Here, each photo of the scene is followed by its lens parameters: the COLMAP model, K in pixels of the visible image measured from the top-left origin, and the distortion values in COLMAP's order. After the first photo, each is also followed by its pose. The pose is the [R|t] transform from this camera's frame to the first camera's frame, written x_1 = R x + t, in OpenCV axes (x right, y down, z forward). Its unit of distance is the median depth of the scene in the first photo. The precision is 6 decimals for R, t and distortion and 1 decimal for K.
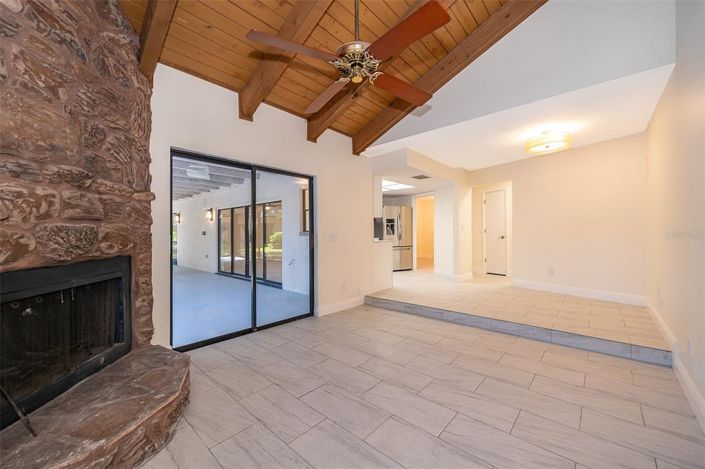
lens RADIAL K [[277.9, 0, 349.0], [0, 277.9, 234.5], [0, 0, 1]] dist [0.000151, -0.000152]
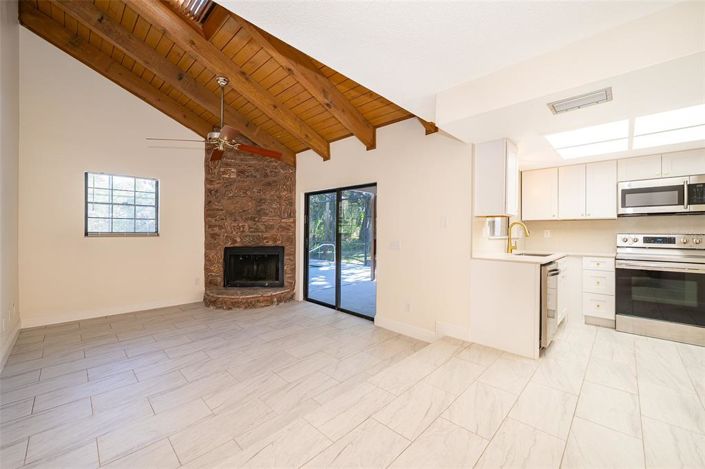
lens RADIAL K [[277.9, 0, 349.0], [0, 277.9, 234.5], [0, 0, 1]] dist [0.000151, -0.000152]
pose [[-0.033812, 0.013258, -0.999340, 1.669705], [-0.010748, 0.999849, 0.013629, -0.068346], [0.999370, 0.011202, -0.033665, 1.801783]]
